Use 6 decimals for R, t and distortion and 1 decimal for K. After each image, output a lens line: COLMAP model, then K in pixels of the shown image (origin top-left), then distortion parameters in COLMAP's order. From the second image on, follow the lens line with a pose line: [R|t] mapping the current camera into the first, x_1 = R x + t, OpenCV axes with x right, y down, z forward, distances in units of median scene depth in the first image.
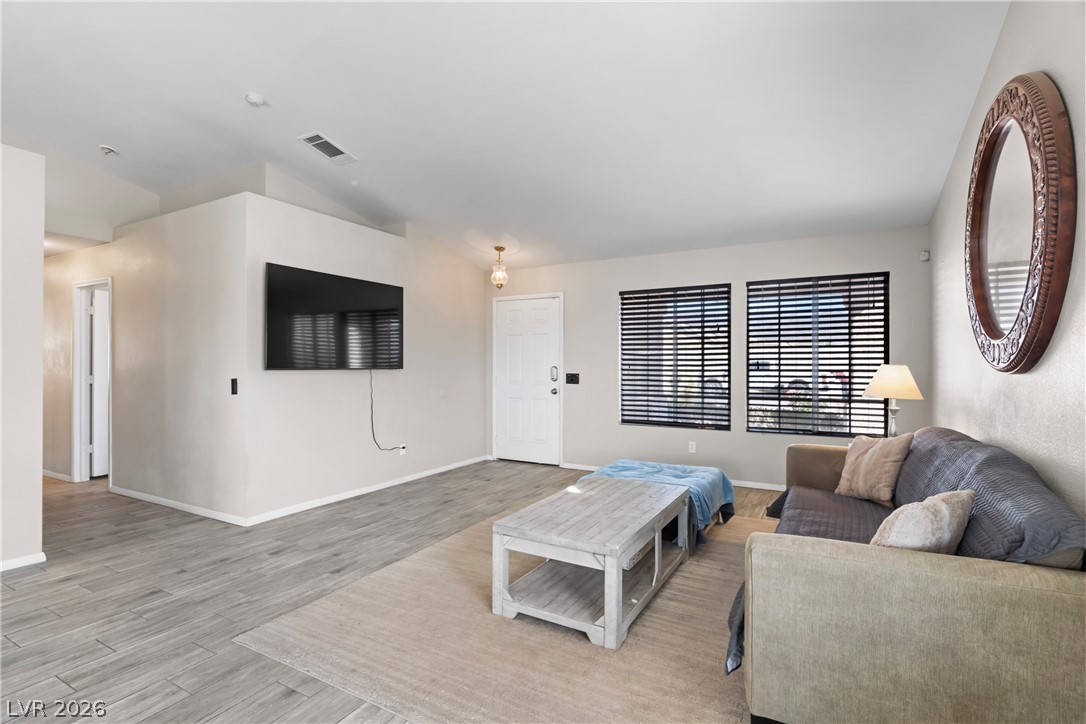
lens RADIAL K [[516.6, 0, 545.8], [0, 516.6, 361.7], [0, 0, 1]] dist [0.002761, -0.000276]
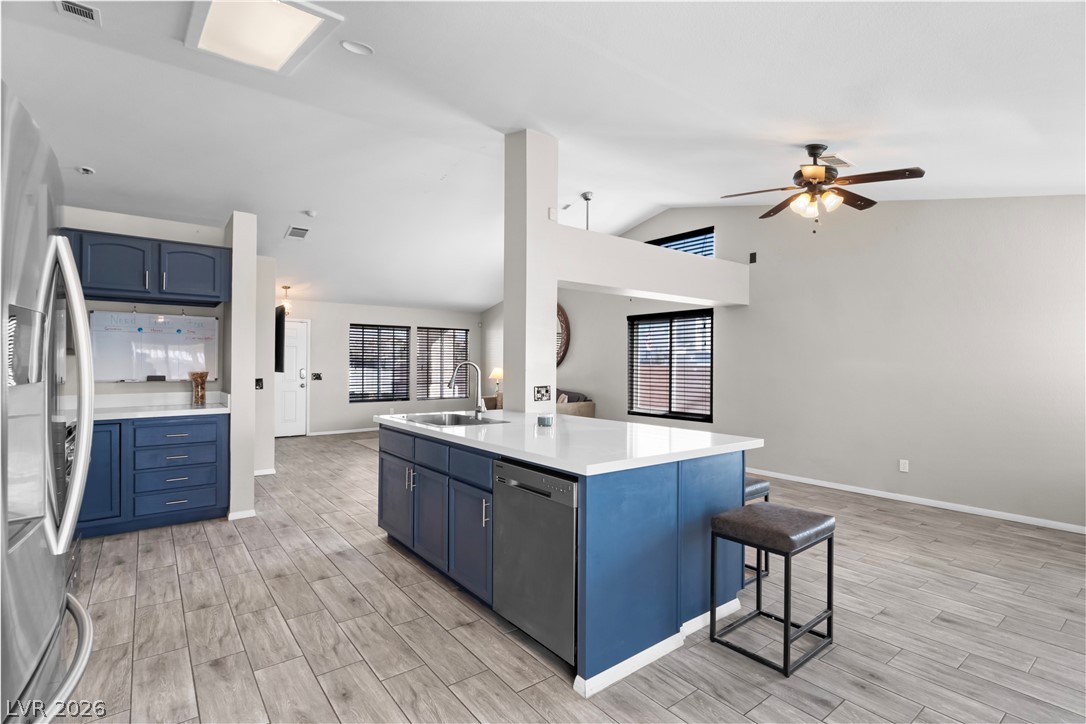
lens RADIAL K [[516.6, 0, 546.5], [0, 516.6, 360.3], [0, 0, 1]] dist [0.002761, -0.000276]
pose [[0.395607, 0.009328, 0.918373, -1.564540], [-0.007329, 0.999949, -0.006999, -0.014318], [-0.918391, -0.003962, 0.395655, -0.333981]]
